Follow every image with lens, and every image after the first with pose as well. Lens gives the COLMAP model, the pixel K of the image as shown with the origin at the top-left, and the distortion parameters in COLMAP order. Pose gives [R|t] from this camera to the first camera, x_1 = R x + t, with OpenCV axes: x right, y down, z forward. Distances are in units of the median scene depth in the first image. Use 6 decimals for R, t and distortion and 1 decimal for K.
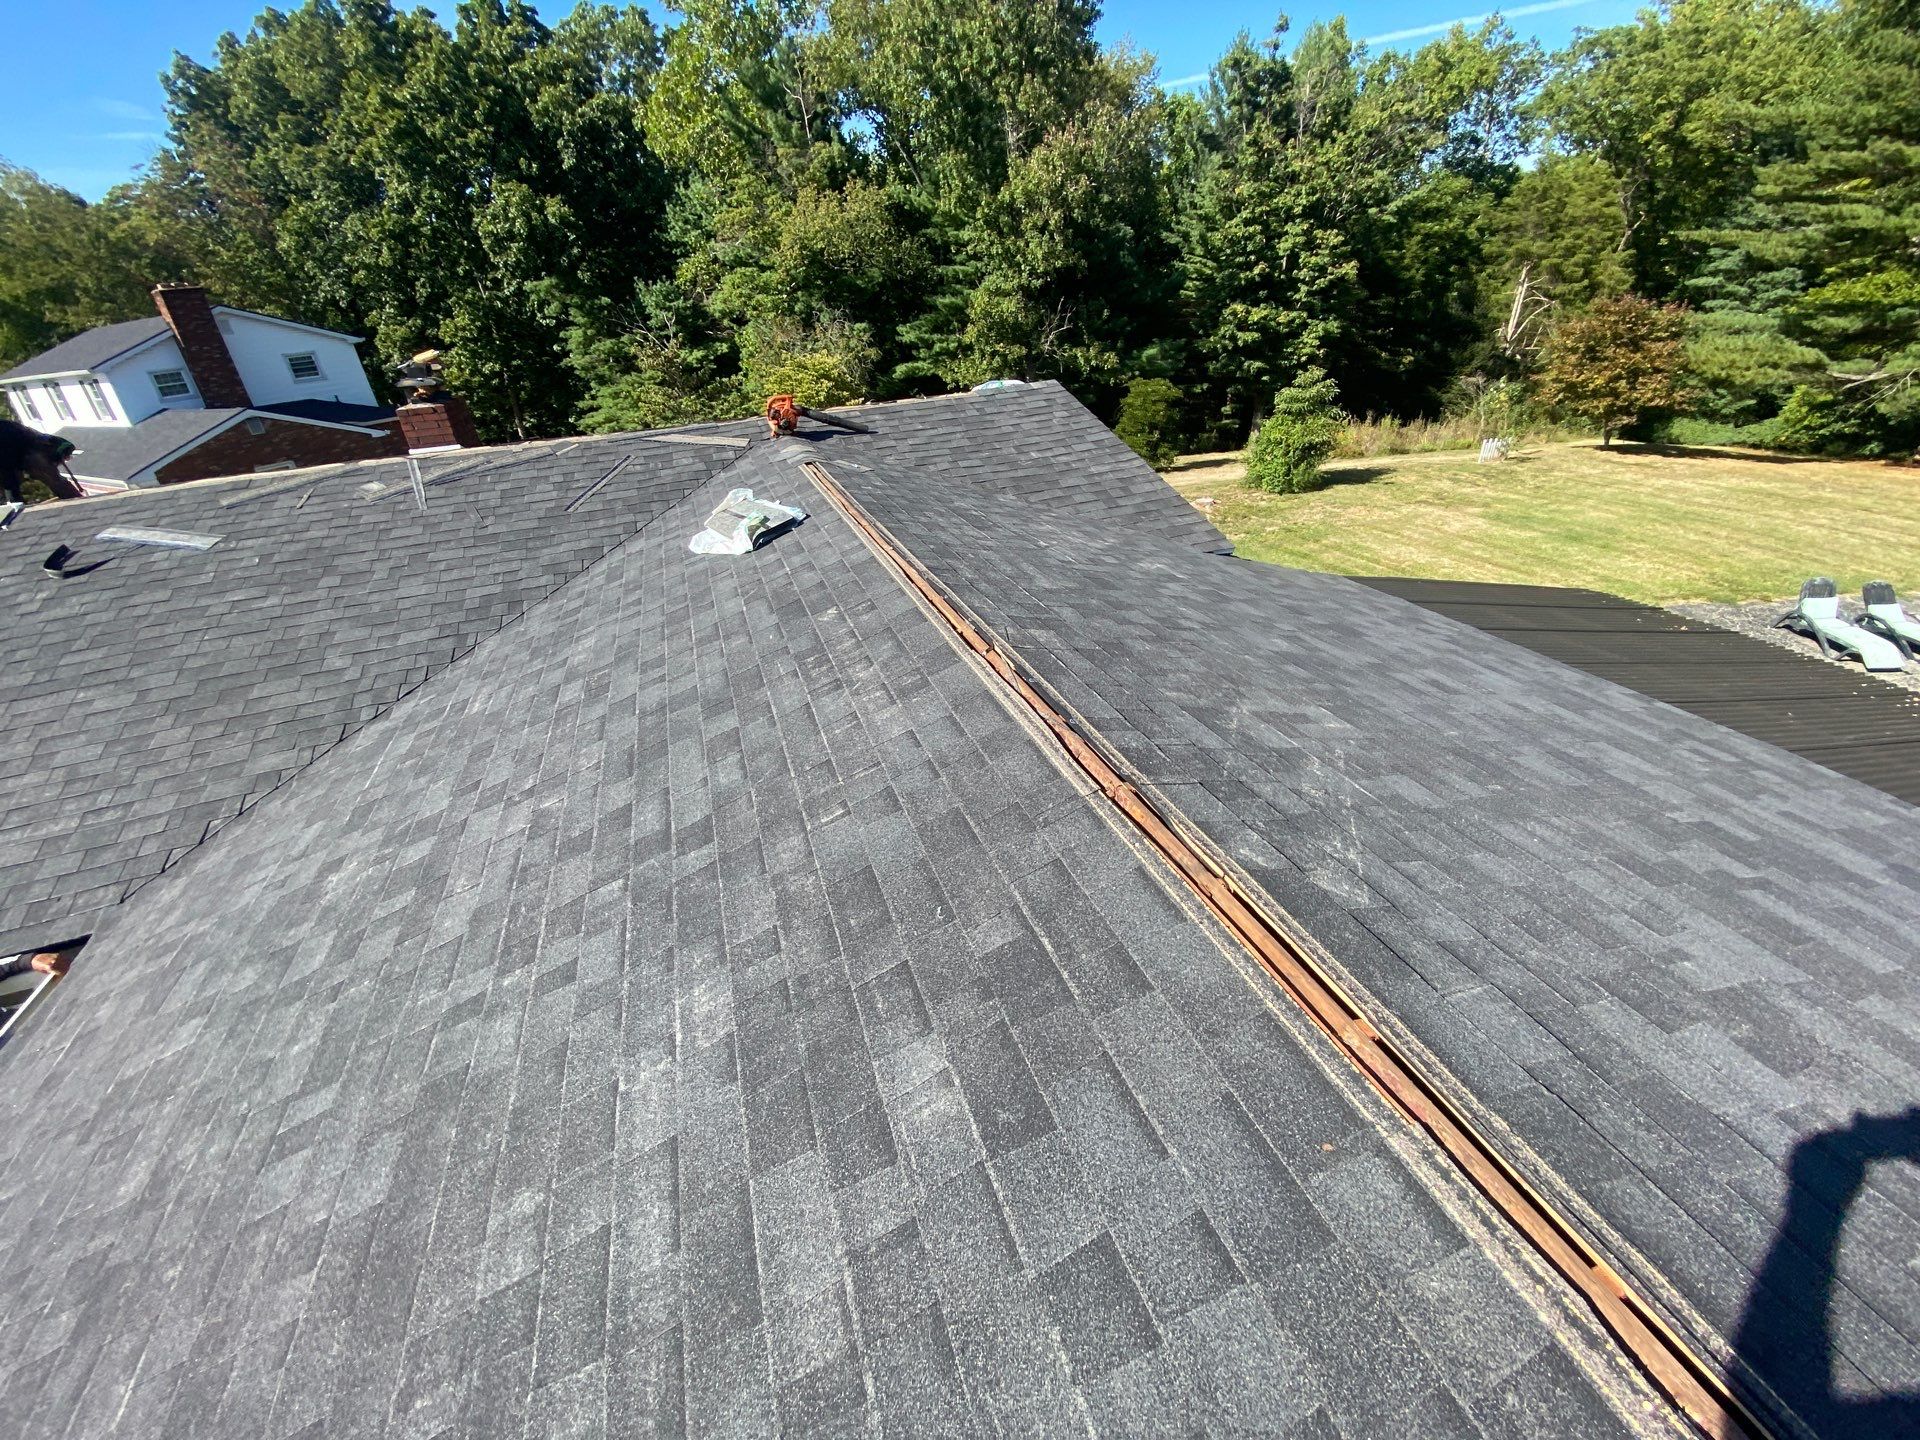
lens RADIAL K [[814.9, 0, 997.7], [0, 814.9, 749.1], [0, 0, 1]] dist [-0.000272, -0.014610]
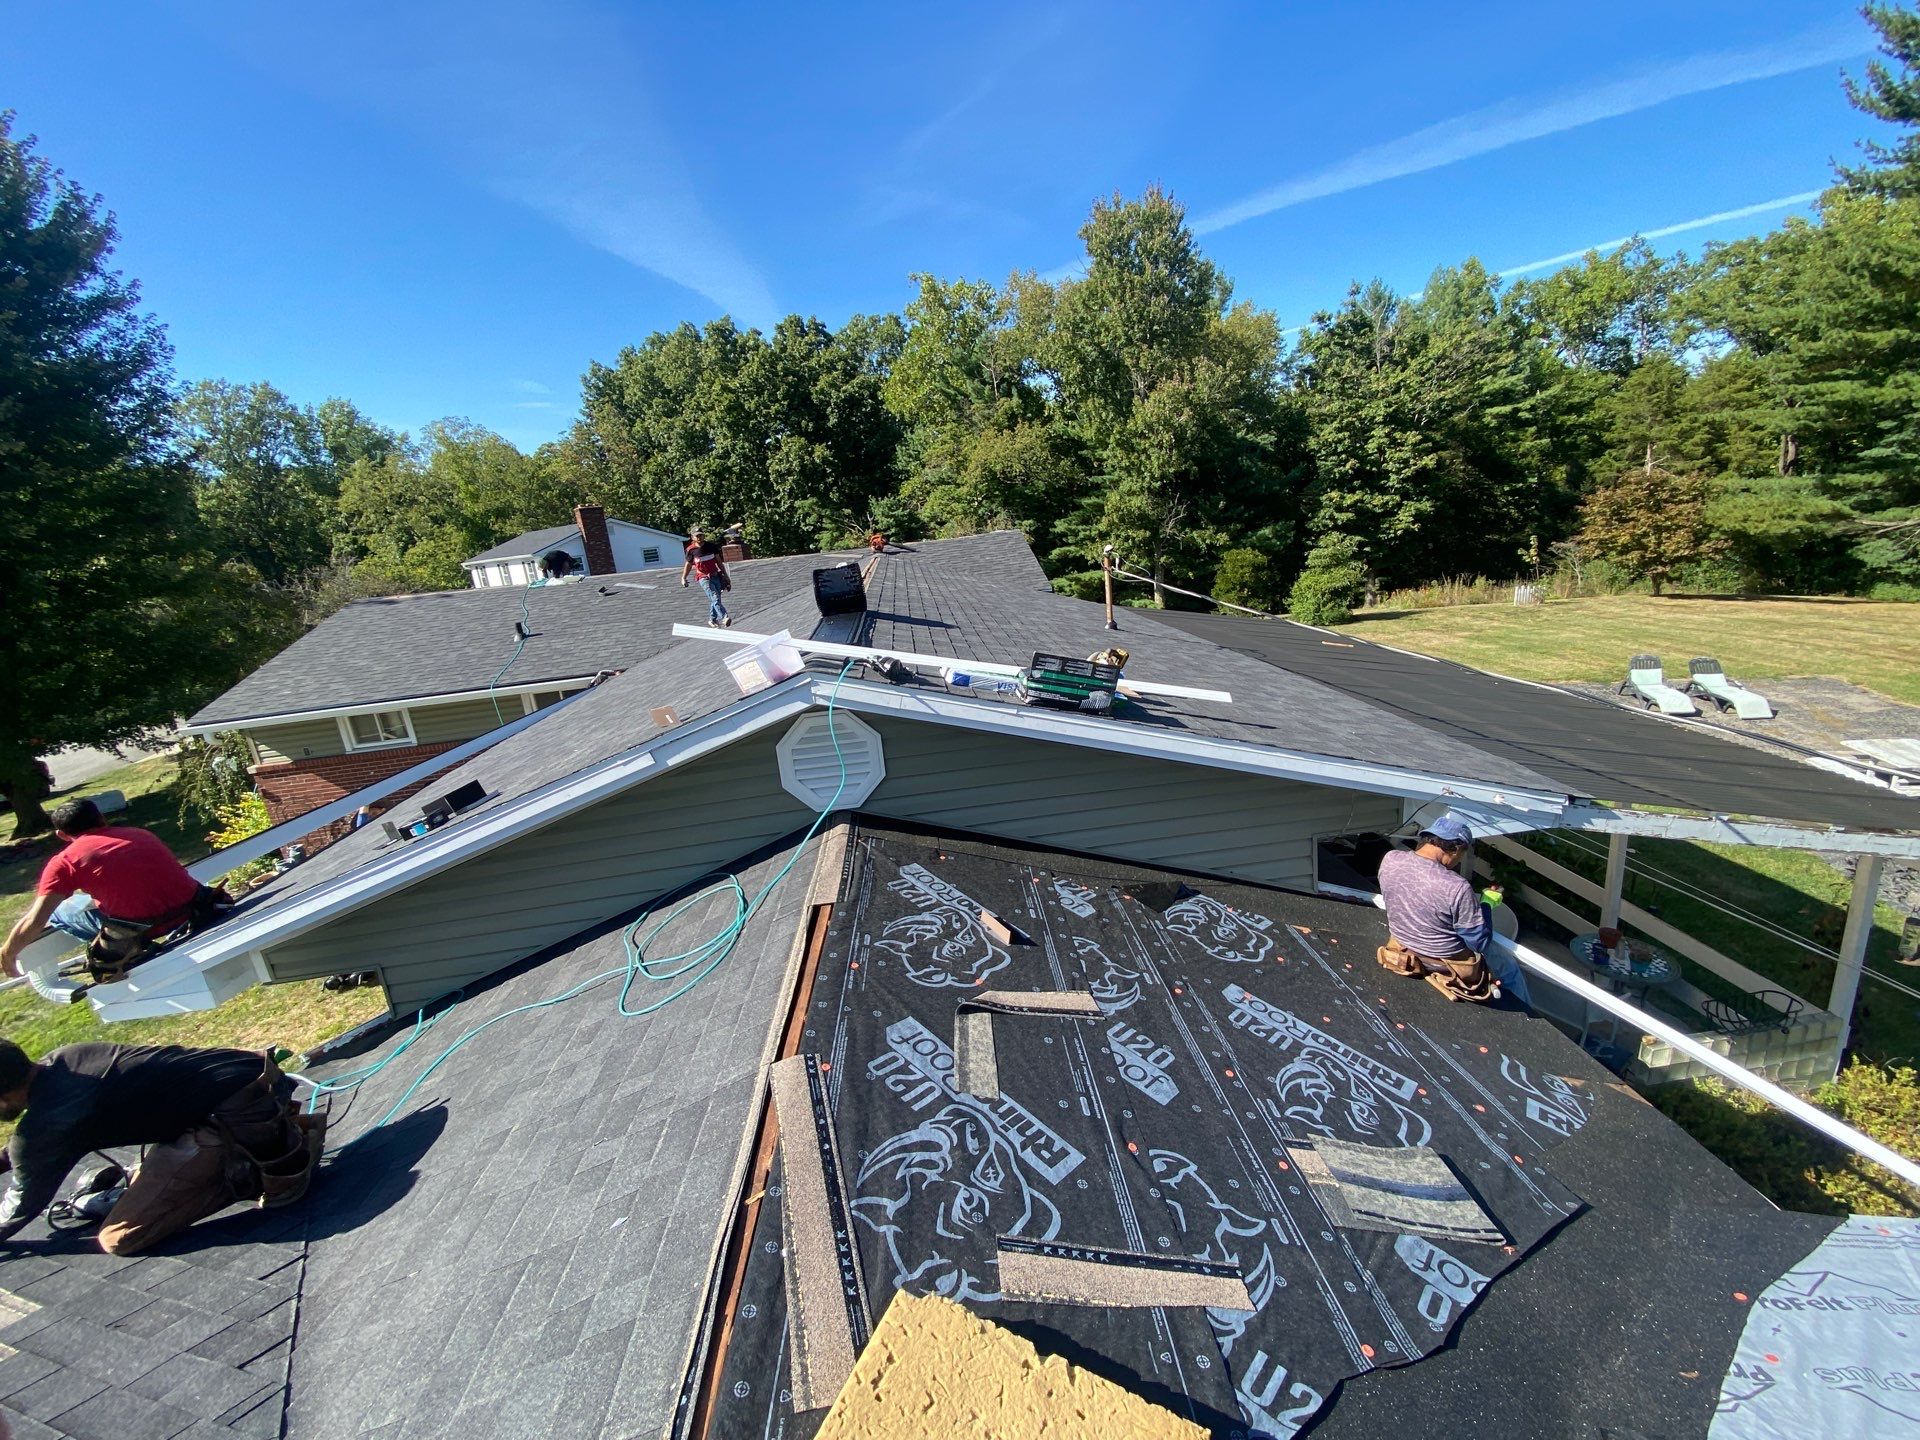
lens RADIAL K [[762.2, 0, 960.0], [0, 762.2, 720.0], [0, 0, 1]] dist [0.001013, -0.019176]
pose [[0.963110, 0.031442, -0.267265, 0.068607], [-0.091331, 0.972395, -0.214725, 0.059547], [0.253136, 0.231213, 0.939395, -0.096975]]
